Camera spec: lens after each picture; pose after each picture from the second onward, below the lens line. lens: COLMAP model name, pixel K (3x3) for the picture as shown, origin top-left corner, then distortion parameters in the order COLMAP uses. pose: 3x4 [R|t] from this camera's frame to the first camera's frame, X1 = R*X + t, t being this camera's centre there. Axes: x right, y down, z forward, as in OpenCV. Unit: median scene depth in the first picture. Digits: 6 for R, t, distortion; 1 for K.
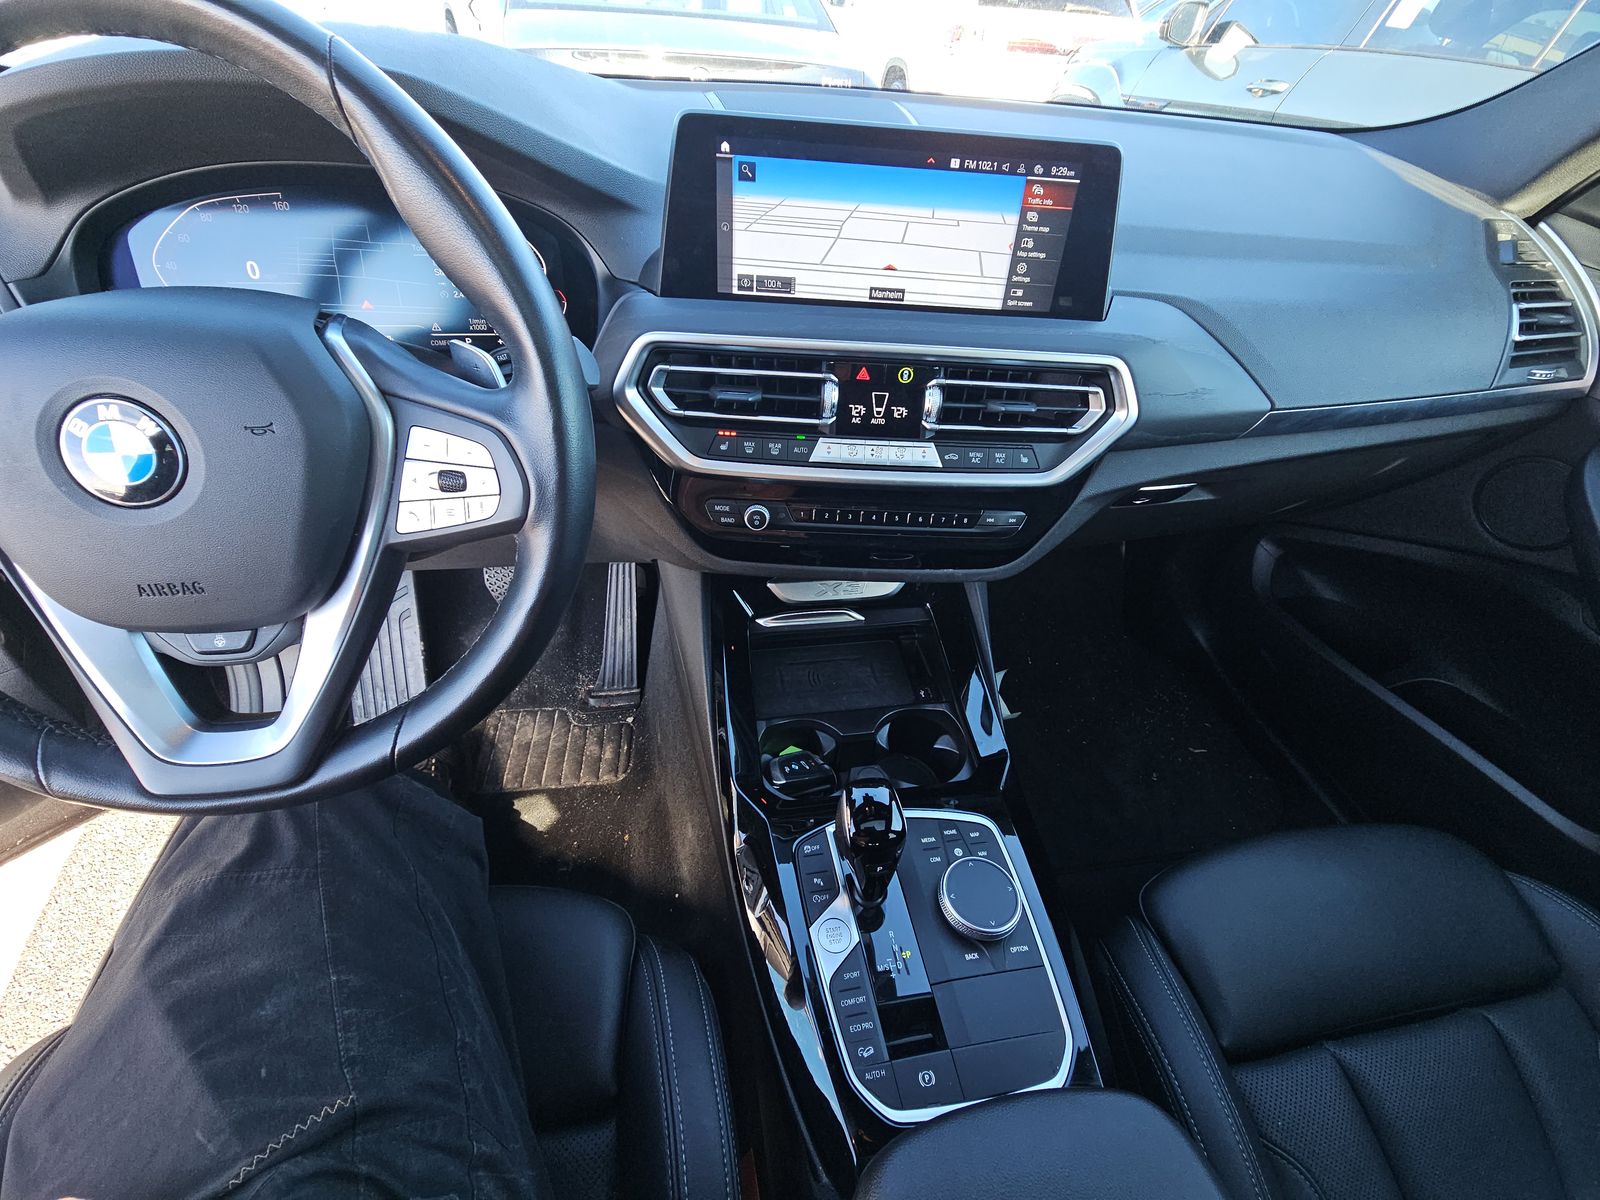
lens RADIAL K [[642.2, 0, 795.7], [0, 642.2, 596.0], [0, 0, 1]] dist [0.006633, -0.003196]
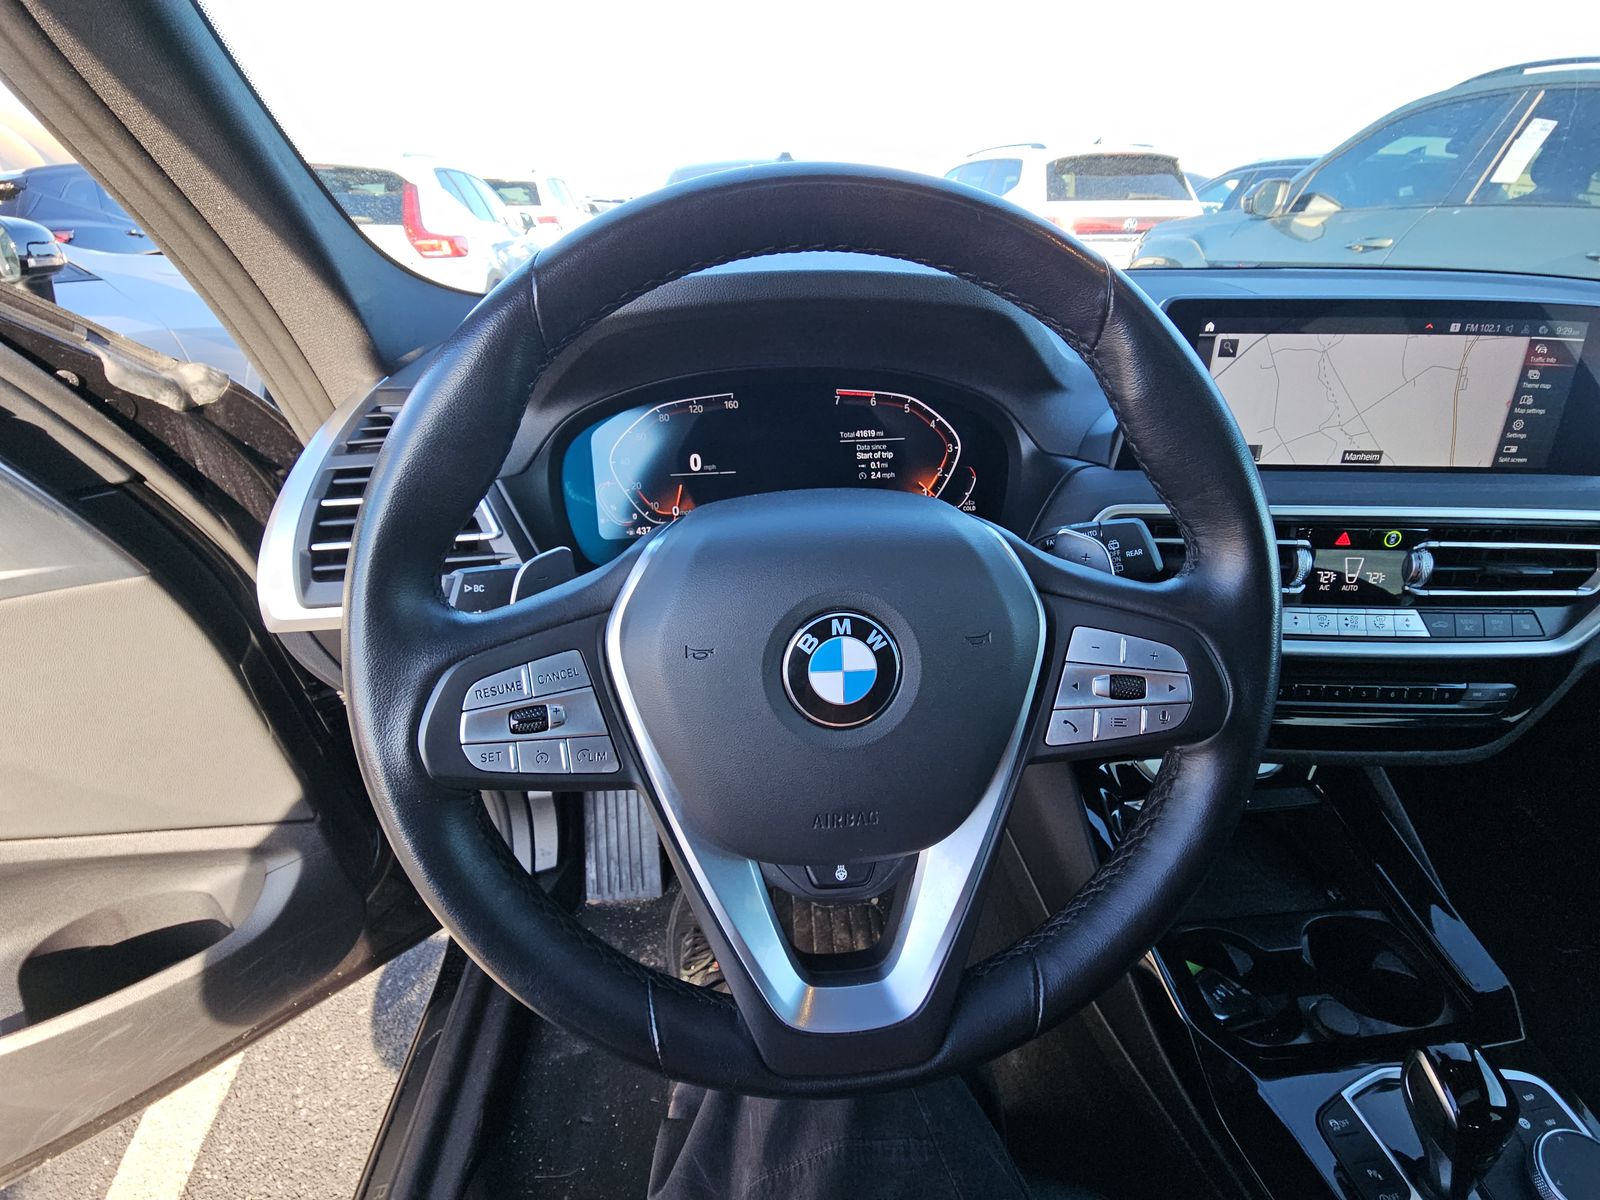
lens RADIAL K [[642.2, 0, 786.8], [0, 642.2, 598.2], [0, 0, 1]] dist [0.006633, -0.003196]
pose [[0.995473, -0.022348, -0.092385, -0.601275], [0.002873, 0.978598, -0.205760, -0.077930], [0.095006, 0.204563, 0.974232, 0.051313]]
